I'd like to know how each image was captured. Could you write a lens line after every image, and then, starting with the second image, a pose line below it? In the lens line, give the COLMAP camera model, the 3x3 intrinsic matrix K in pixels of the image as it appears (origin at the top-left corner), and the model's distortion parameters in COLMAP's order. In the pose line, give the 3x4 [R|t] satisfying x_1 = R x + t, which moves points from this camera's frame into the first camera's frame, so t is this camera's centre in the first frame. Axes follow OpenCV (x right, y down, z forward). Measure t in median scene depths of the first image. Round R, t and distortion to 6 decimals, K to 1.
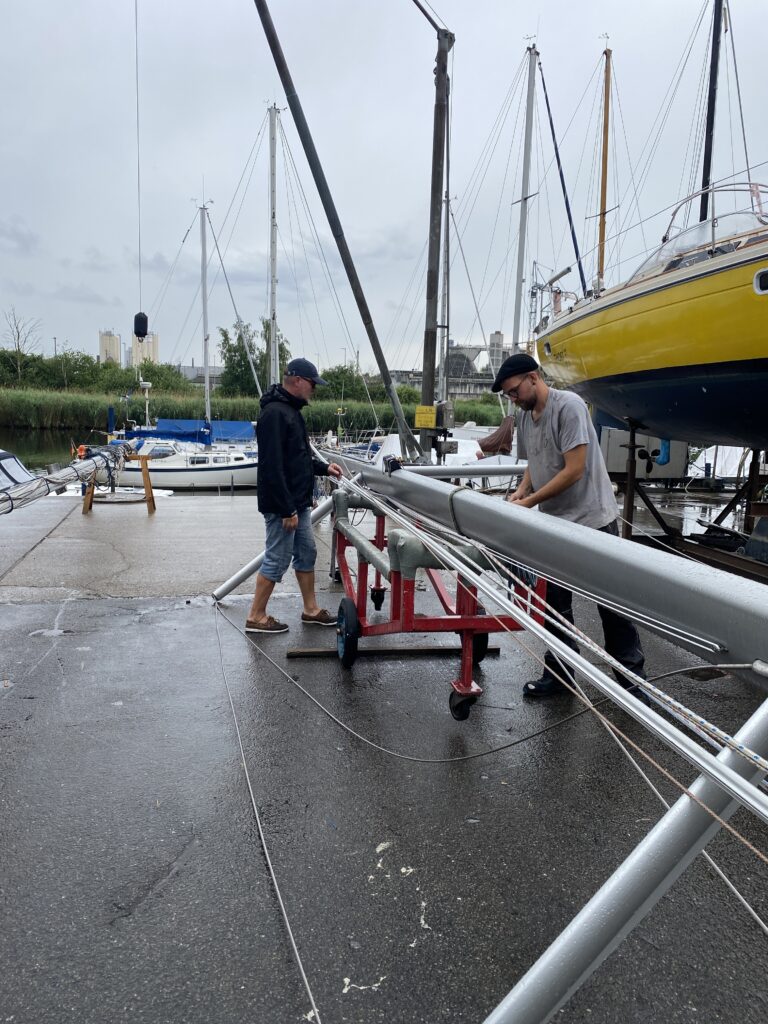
lens RADIAL K [[777.1, 0, 388.8], [0, 777.1, 517.7], [0, 0, 1]] dist [0.066330, -0.122564]
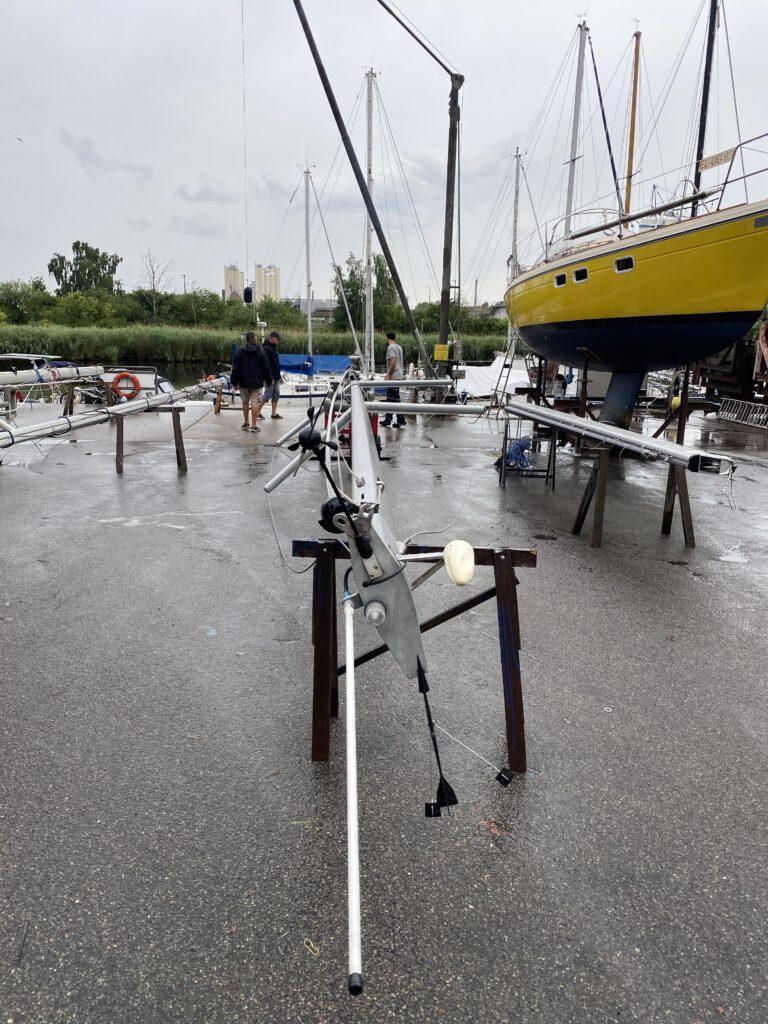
lens RADIAL K [[785.3, 0, 368.8], [0, 785.3, 510.7], [0, 0, 1]] dist [0.127072, -0.197452]
pose [[0.984786, 0.029619, -0.171229, 0.068834], [-0.017082, 0.997095, 0.074234, 0.021773], [0.172930, -0.070180, 0.982431, -0.185634]]
